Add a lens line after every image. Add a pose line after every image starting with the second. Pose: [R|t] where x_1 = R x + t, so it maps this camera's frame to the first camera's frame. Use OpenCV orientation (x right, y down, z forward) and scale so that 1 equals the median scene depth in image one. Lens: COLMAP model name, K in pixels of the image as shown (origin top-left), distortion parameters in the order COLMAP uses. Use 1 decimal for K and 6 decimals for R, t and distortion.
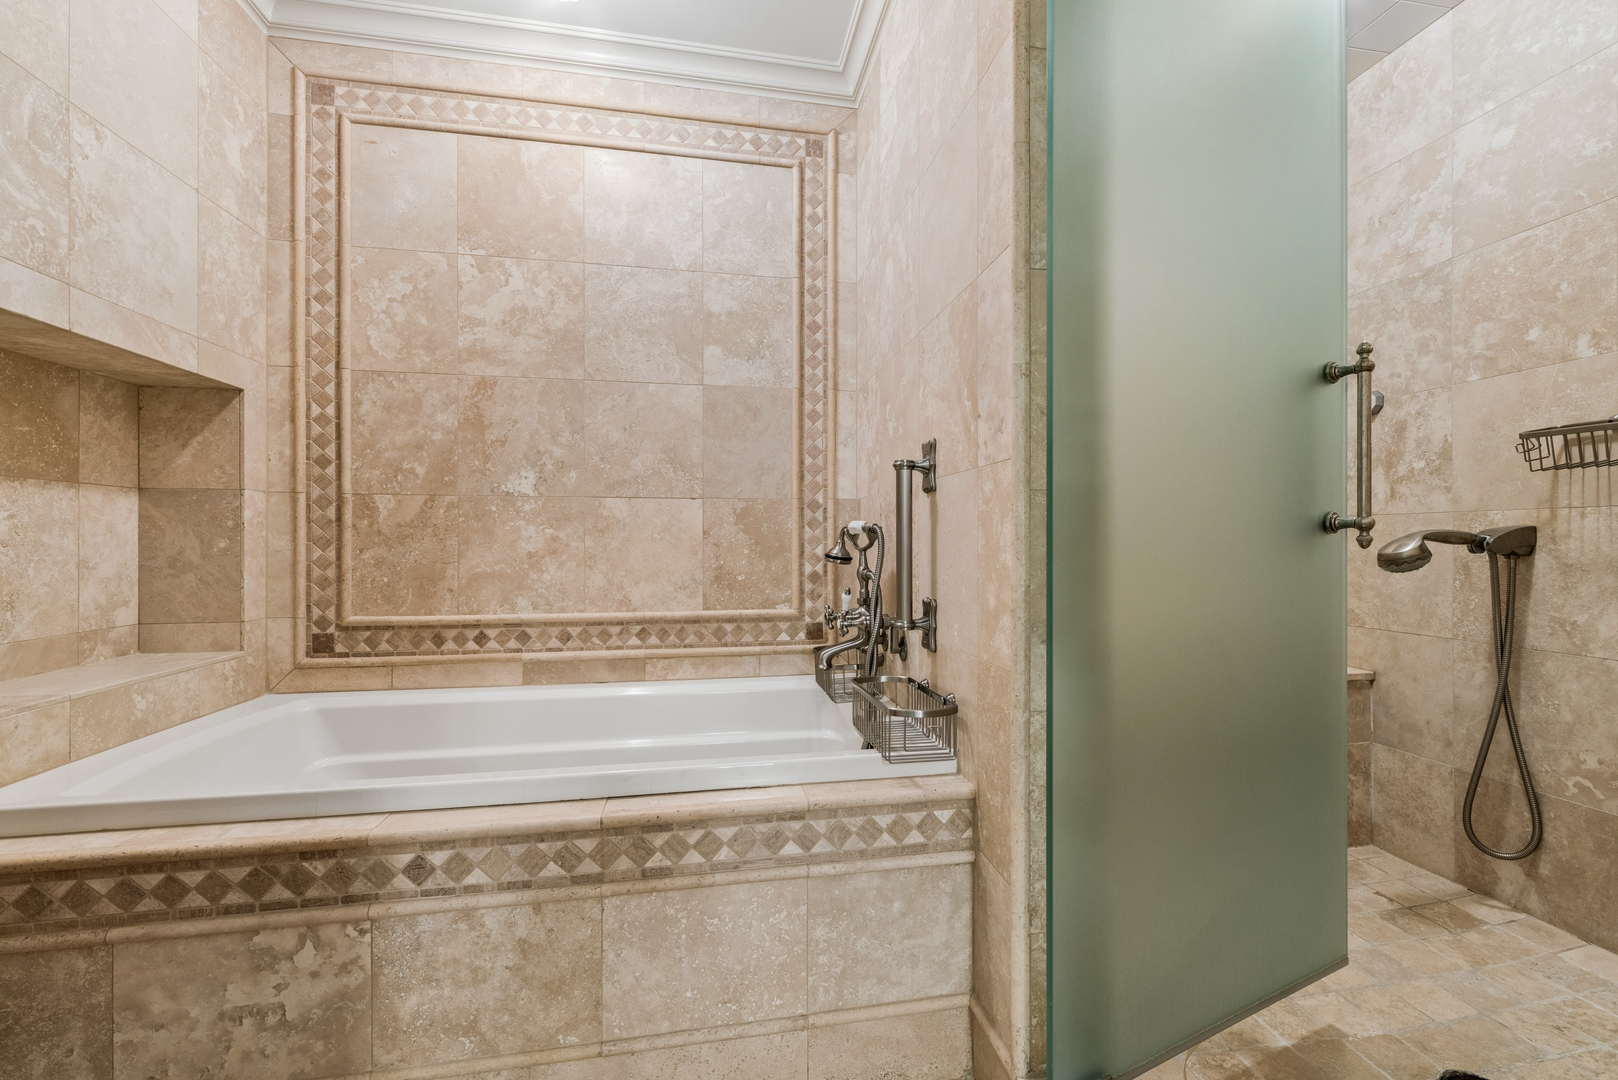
lens RADIAL K [[697.7, 0, 811.8], [0, 697.7, 538.2], [0, 0, 1]] dist [0.000655, -0.000488]
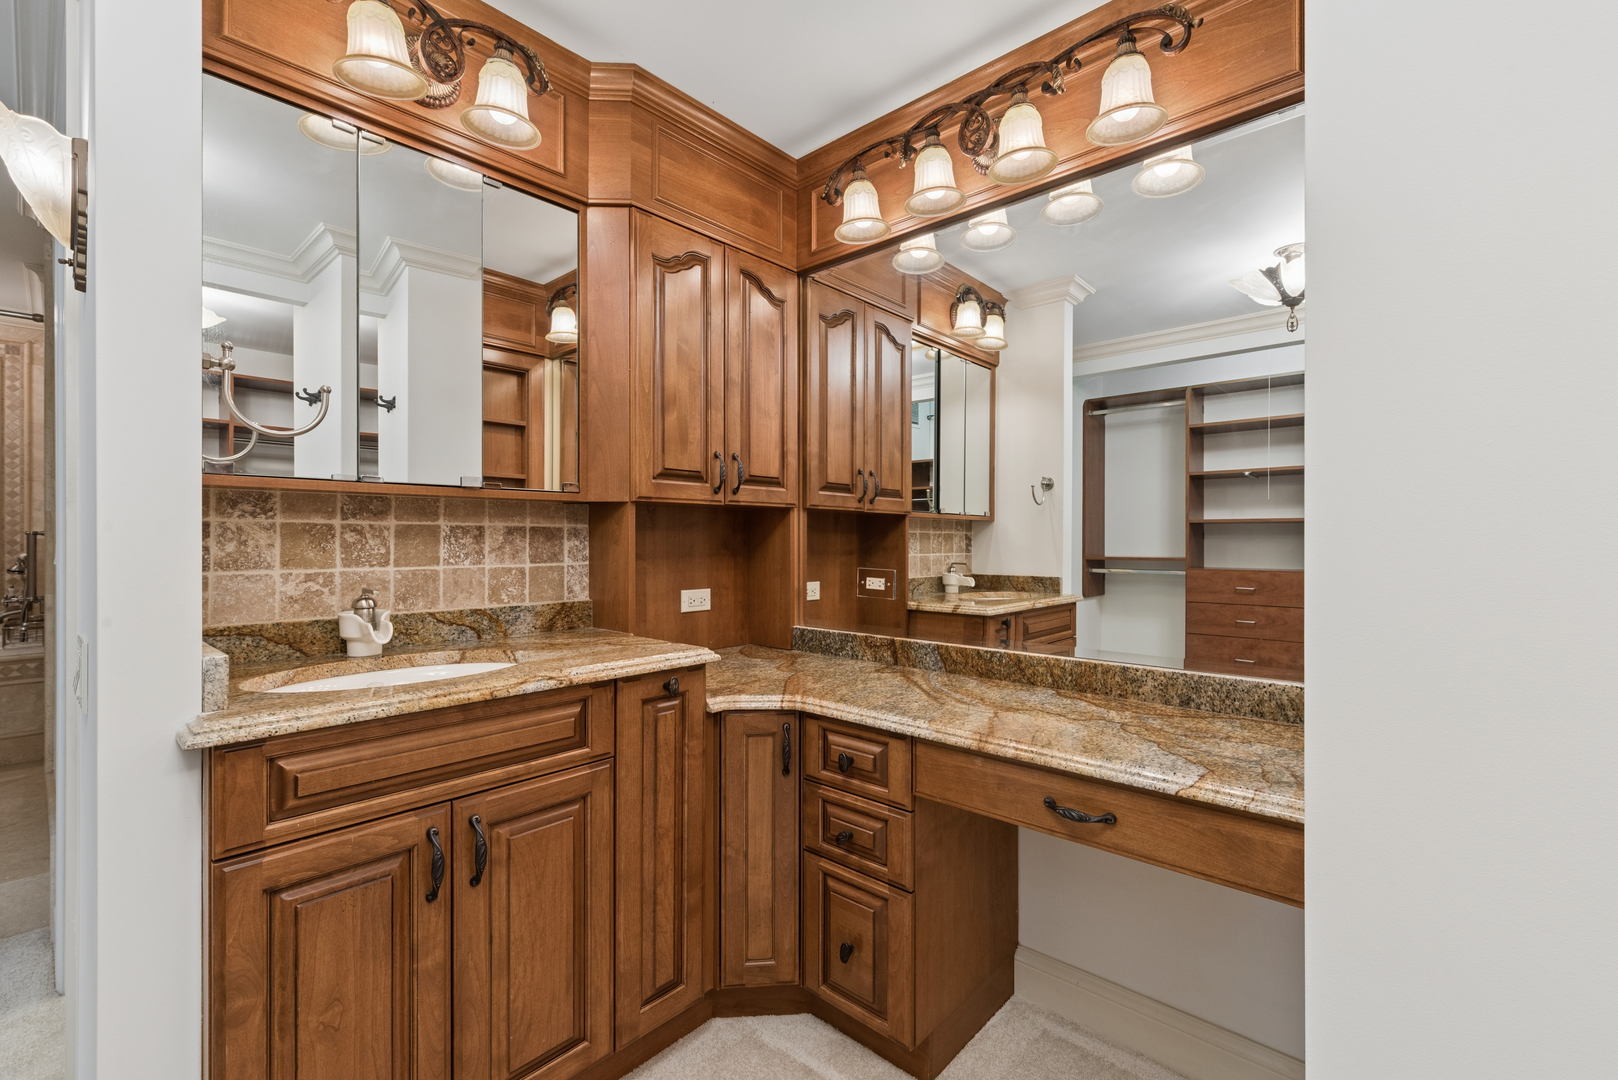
lens RADIAL K [[697.7, 0, 820.1], [0, 697.7, 537.7], [0, 0, 1]] dist [0.000655, -0.000488]
pose [[0.779154, -0.000583, 0.626833, 0.530083], [-0.000136, 0.999999, 0.001099, -0.064431], [-0.626833, -0.000941, 0.779153, -1.848772]]
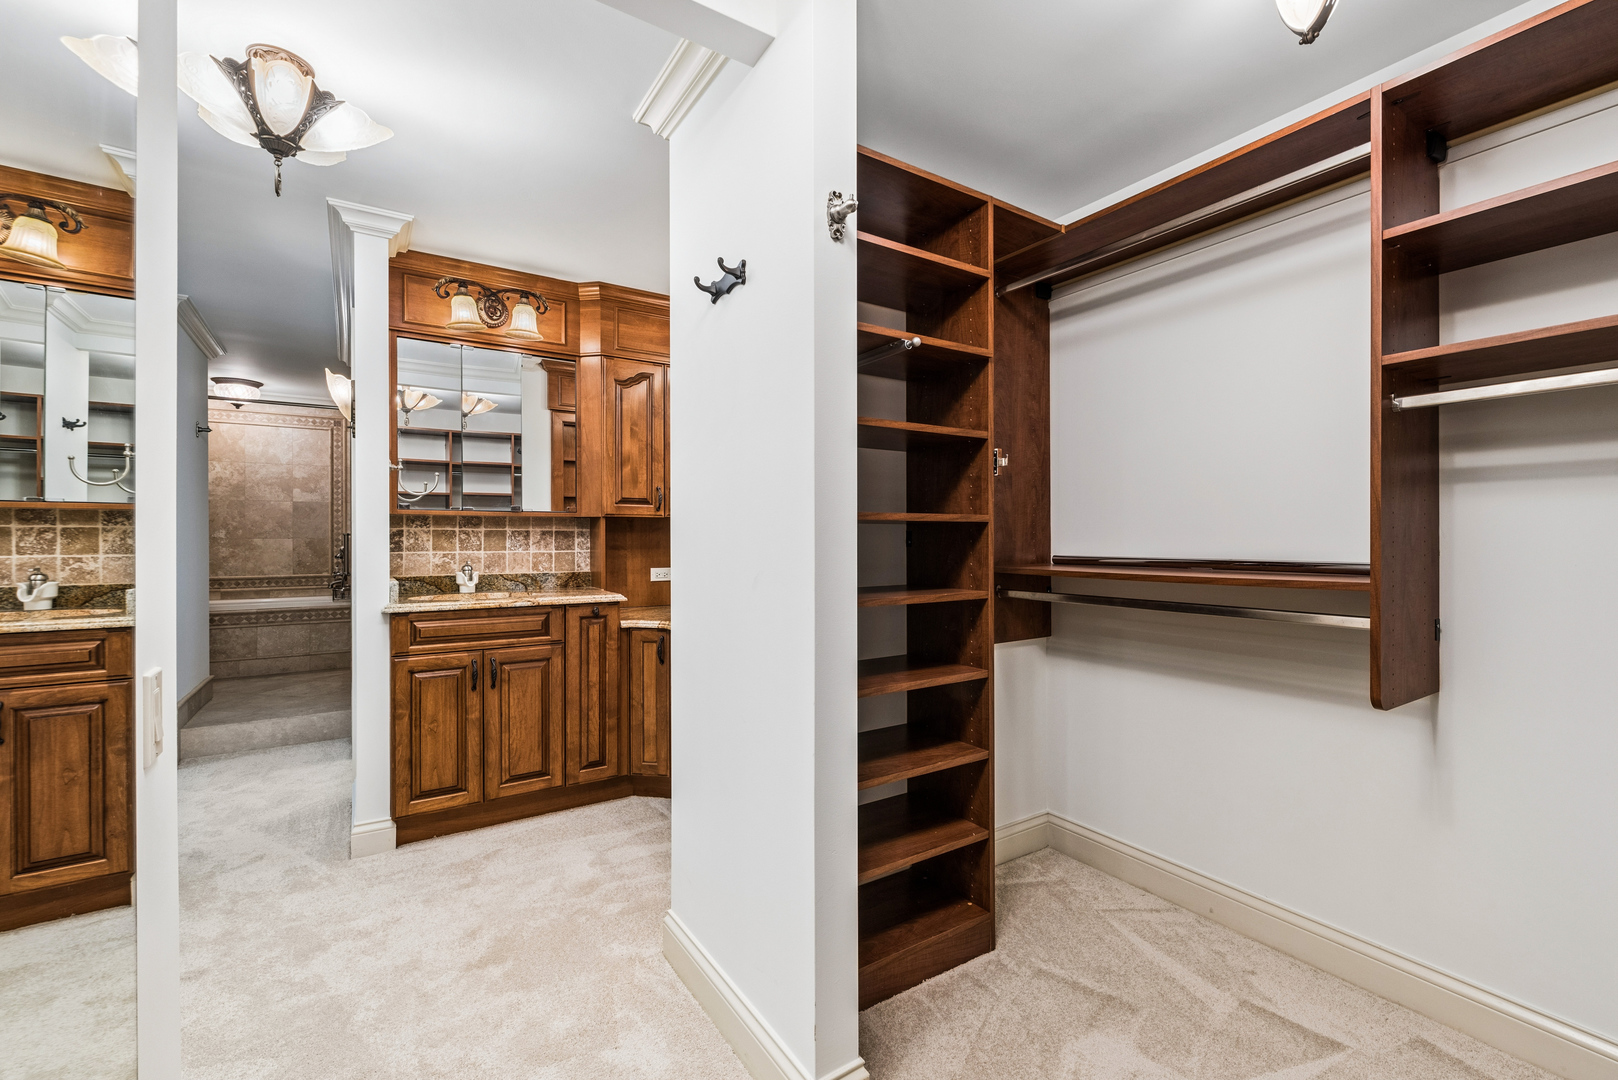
lens RADIAL K [[697.7, 0, 814.0], [0, 697.7, 537.1], [0, 0, 1]] dist [0.000655, -0.000488]
pose [[0.915008, -0.002013, 0.403431, 0.705974], [0.001429, 0.999997, 0.001750, -0.064288], [-0.403434, -0.001025, 0.915008, -2.742941]]
